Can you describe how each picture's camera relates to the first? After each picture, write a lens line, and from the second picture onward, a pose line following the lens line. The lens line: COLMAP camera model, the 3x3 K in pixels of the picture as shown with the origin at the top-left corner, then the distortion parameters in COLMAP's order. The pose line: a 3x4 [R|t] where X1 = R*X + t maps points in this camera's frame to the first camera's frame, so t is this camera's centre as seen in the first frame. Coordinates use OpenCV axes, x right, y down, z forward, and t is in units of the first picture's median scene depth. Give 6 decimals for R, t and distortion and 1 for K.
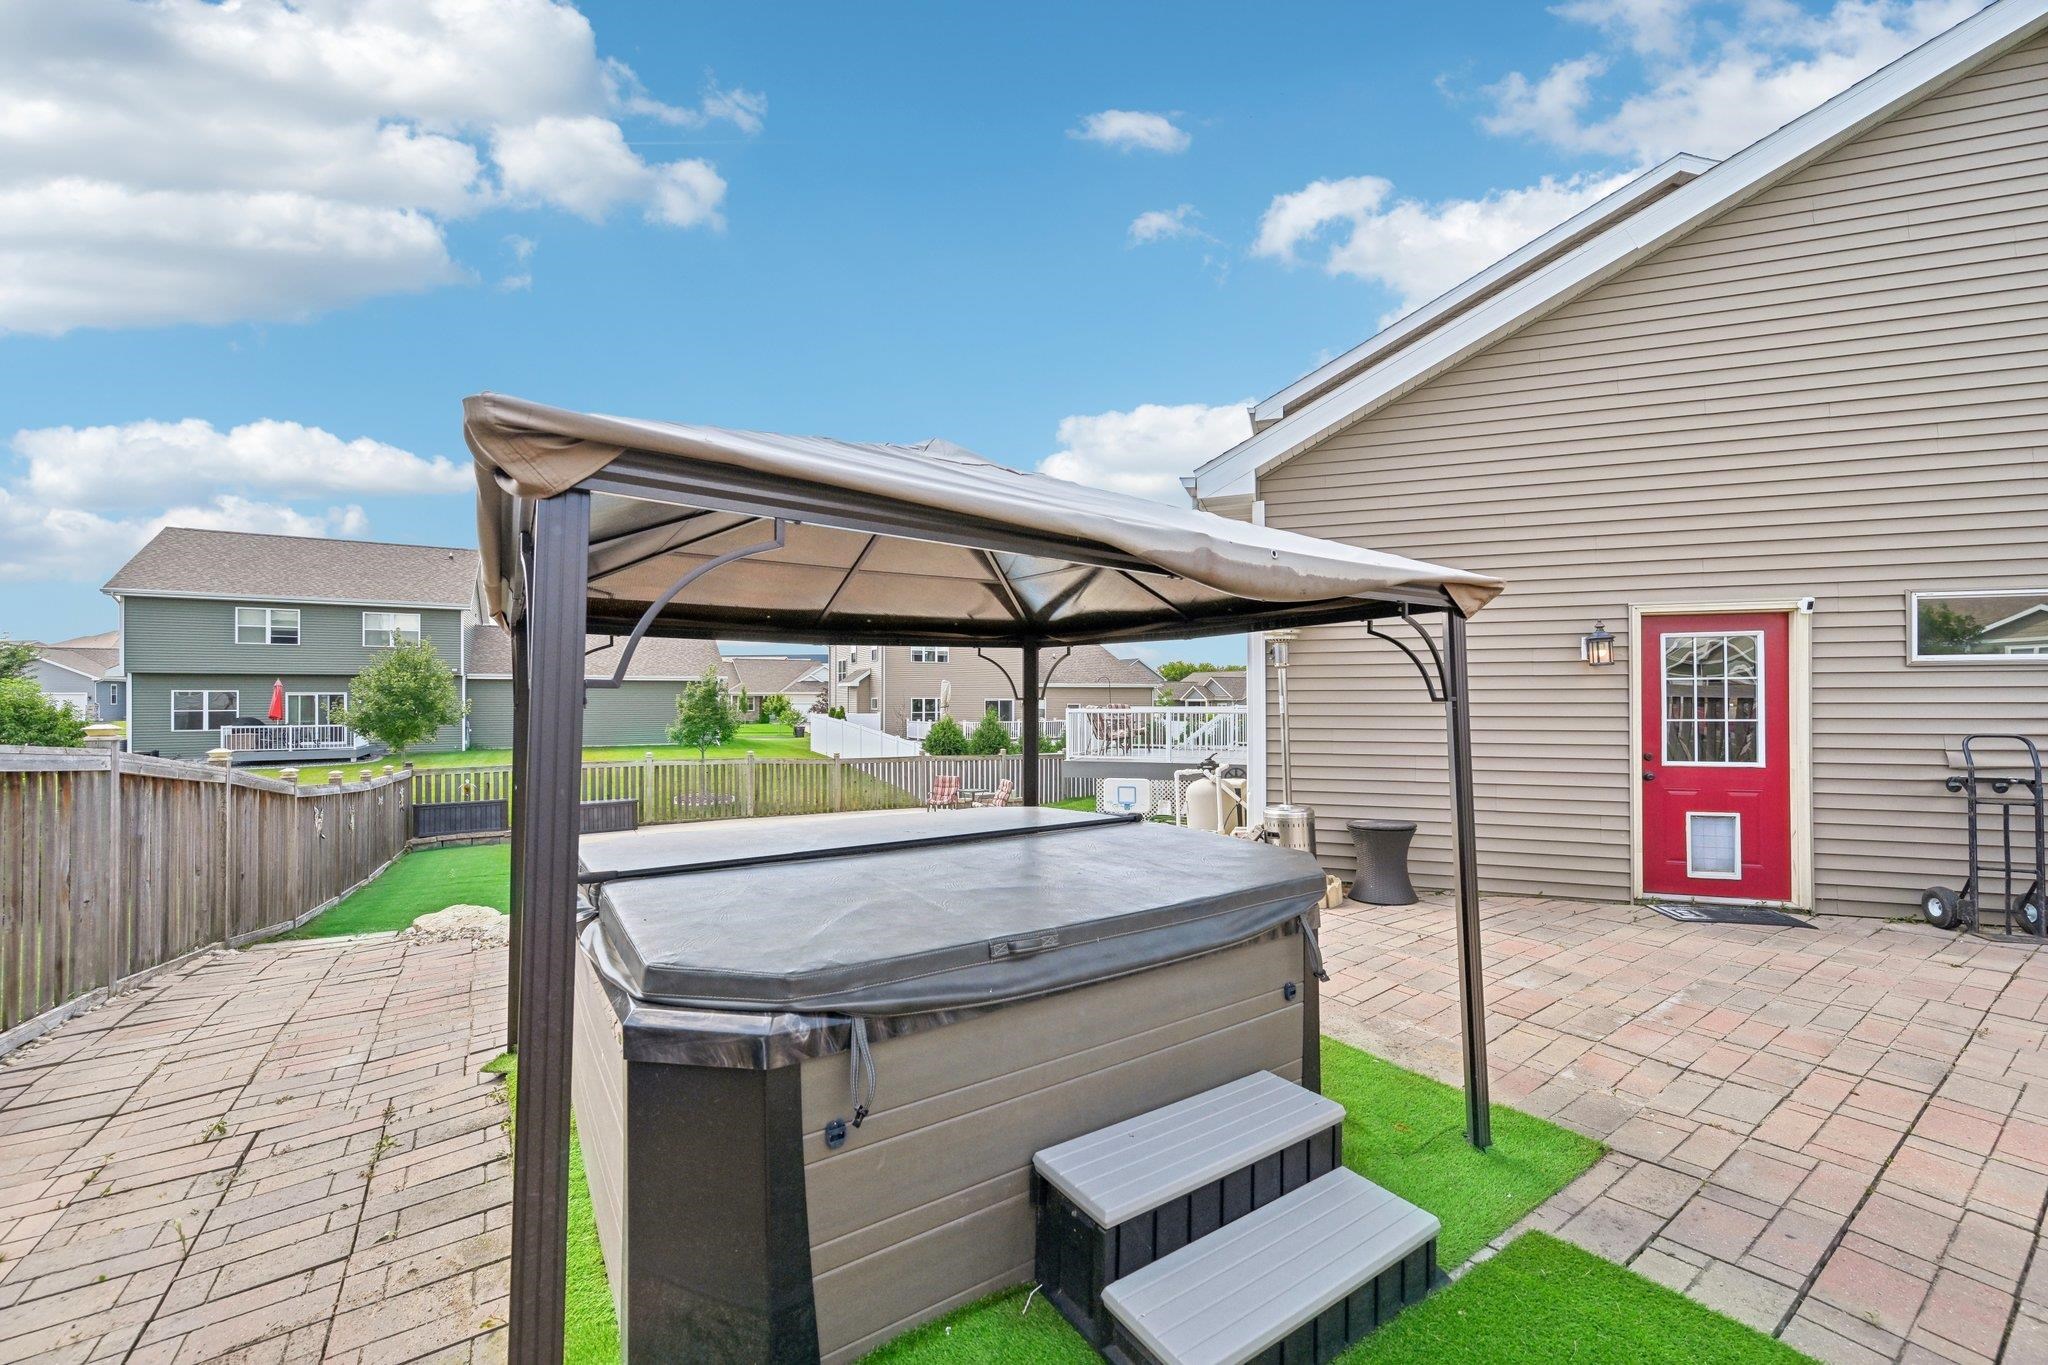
lens RADIAL K [[834.0, 0, 1032.7], [0, 834.0, 689.3], [0, 0, 1]] dist [0.000330, -0.000261]
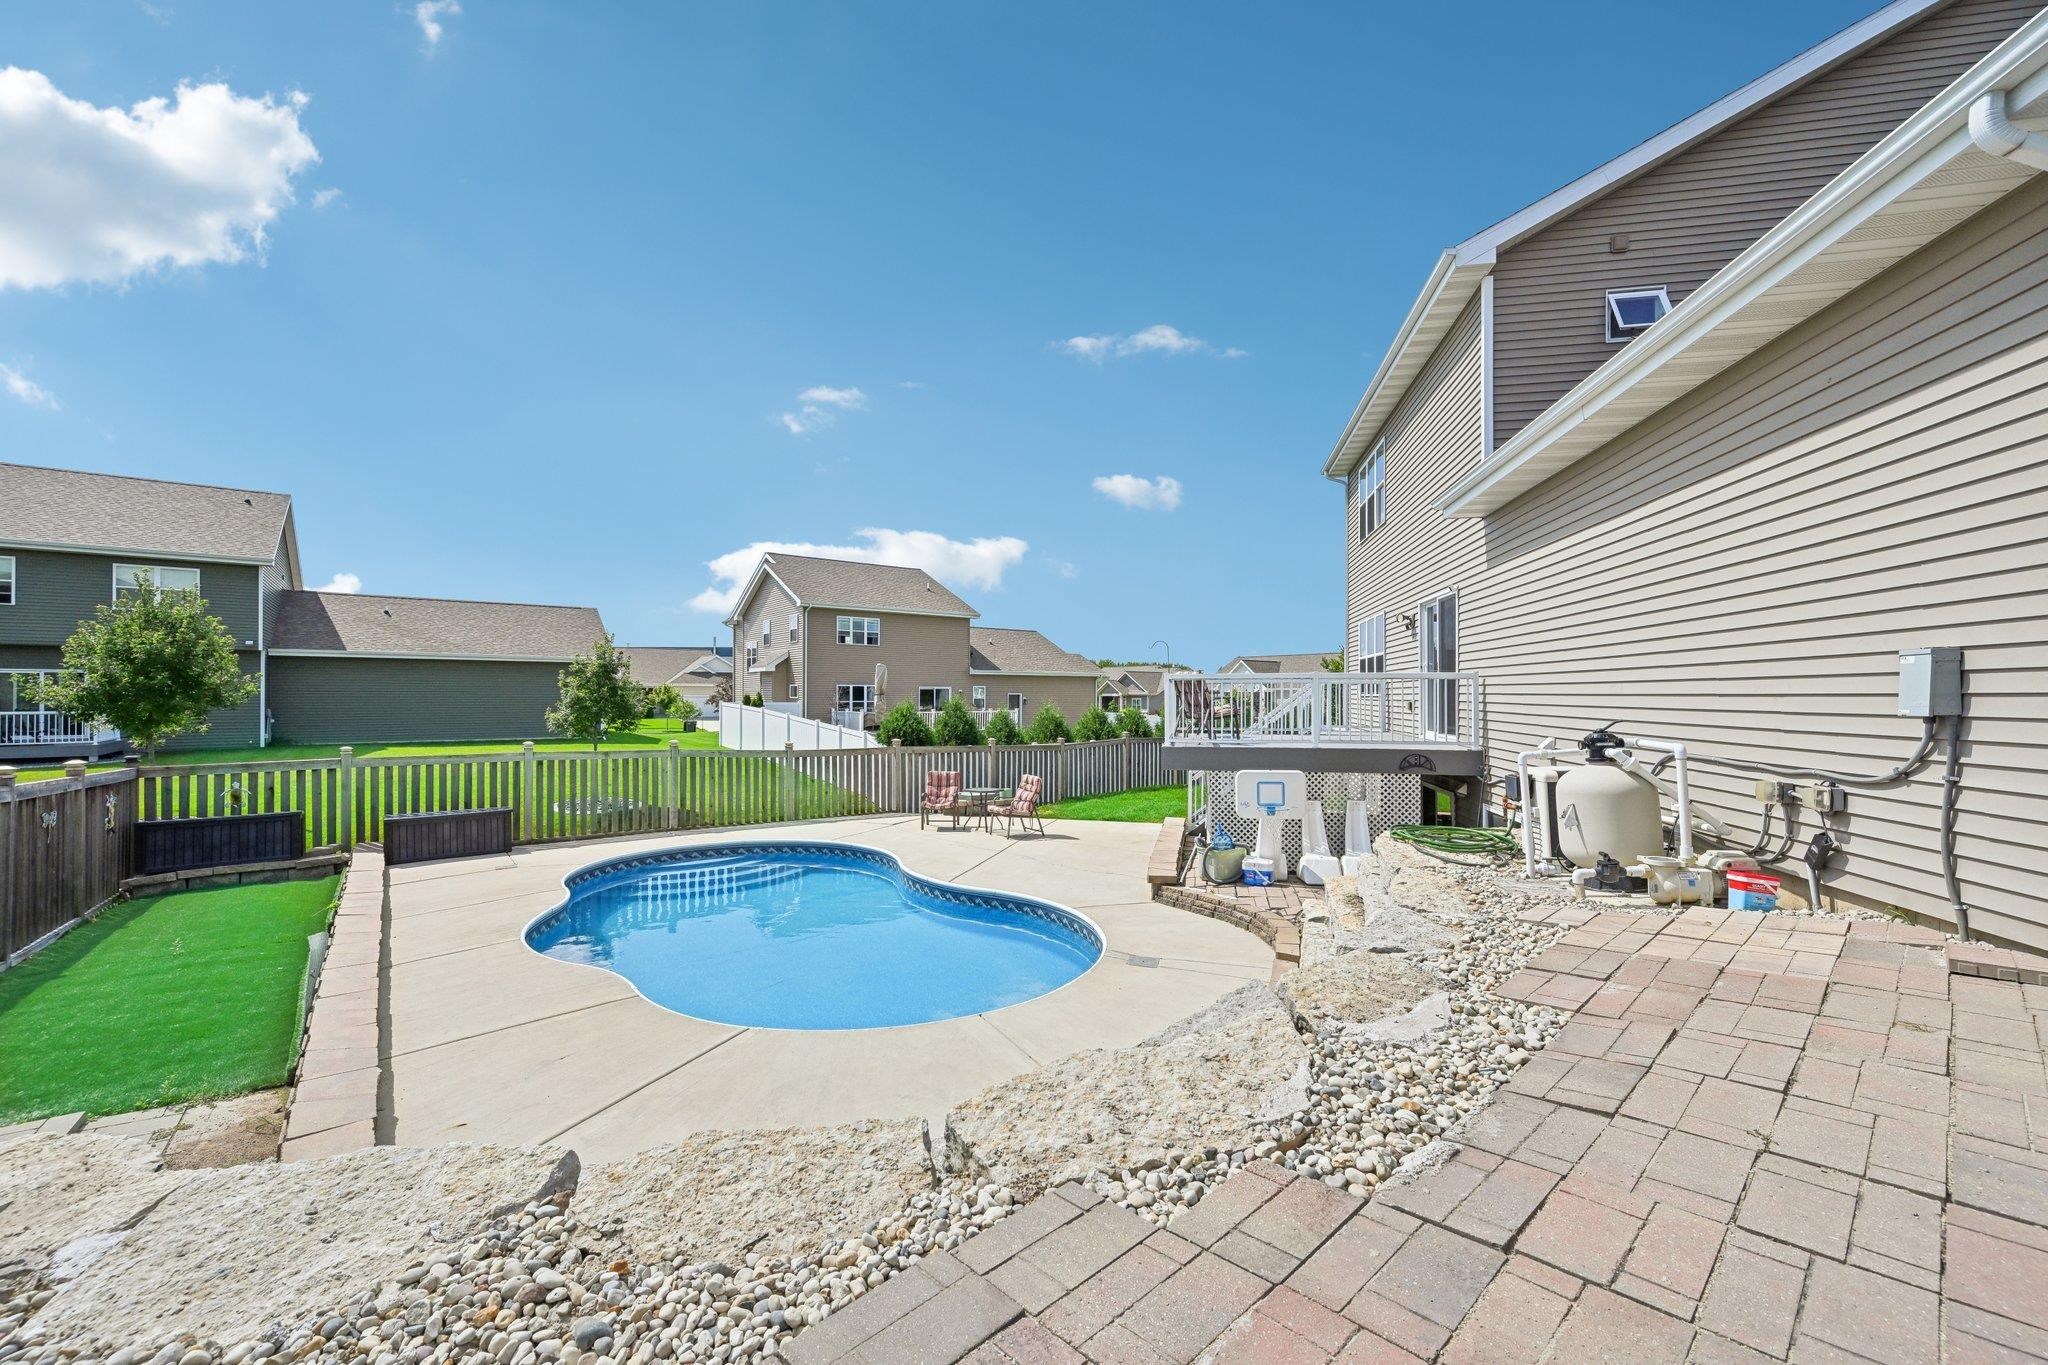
lens RADIAL K [[826.3, 0, 1024.0], [0, 826.3, 682.5], [0, 0, 1]] dist [0.004819, 0.000100]
pose [[0.992013, 0.005083, 0.126030, -0.136618], [-0.004276, 0.999969, -0.006675, 0.029427], [-0.126060, 0.006083, 0.992004, 0.258037]]
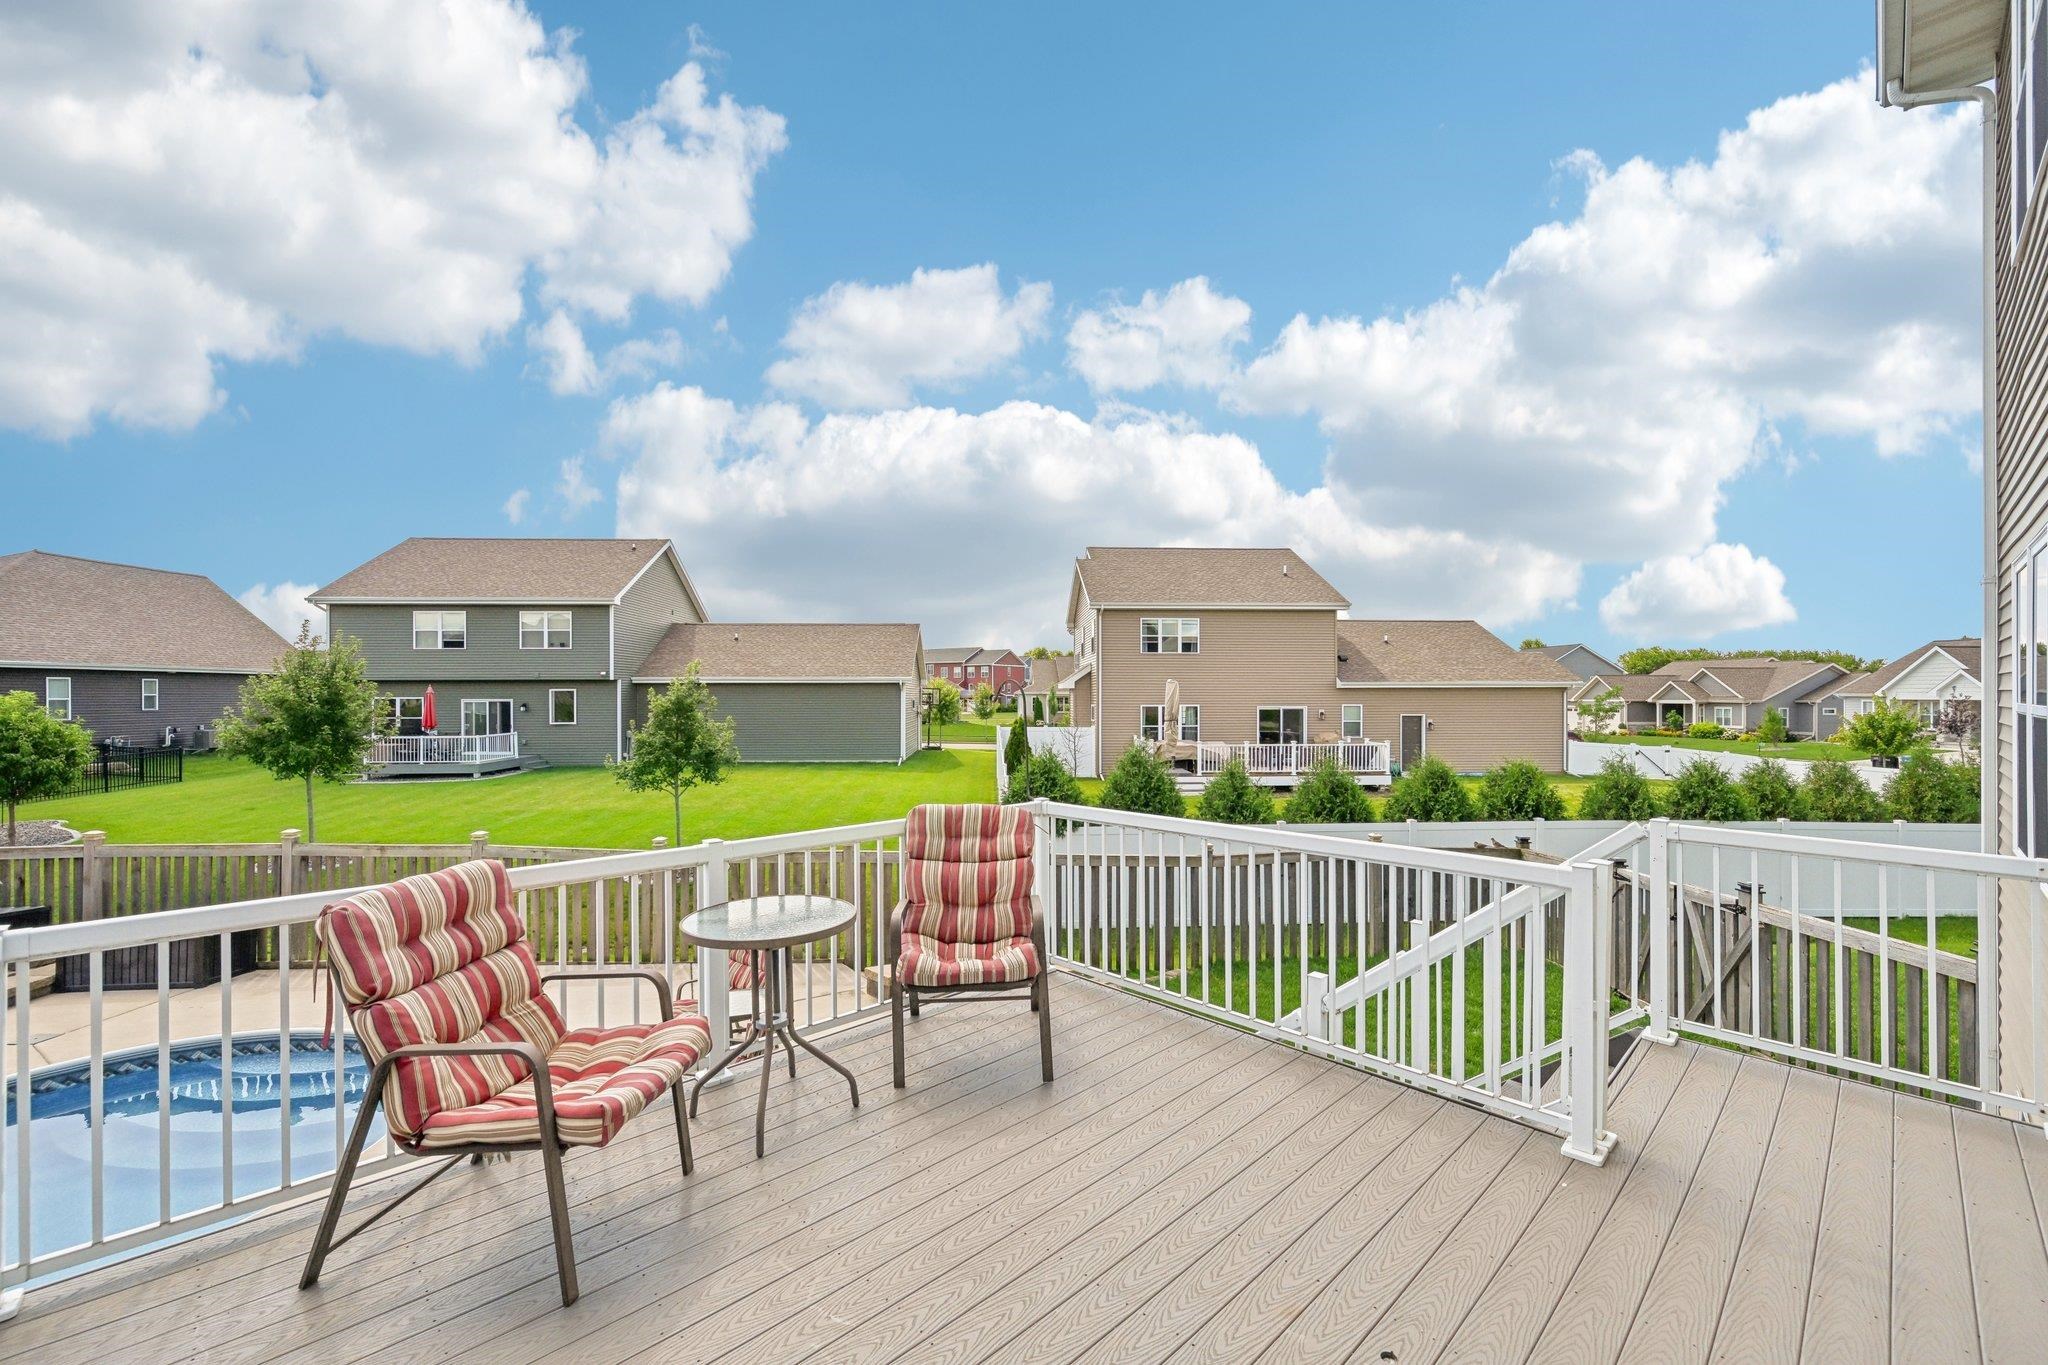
lens RADIAL K [[838.8, 0, 1027.4], [0, 838.8, 701.8], [0, 0, 1]] dist [-0.000097, 0.000029]
pose [[0.888760, 0.003210, -0.458362, 0.205519], [0.005773, 0.999818, 0.018195, -0.012434], [0.458337, -0.018817, 0.888579, 0.762613]]
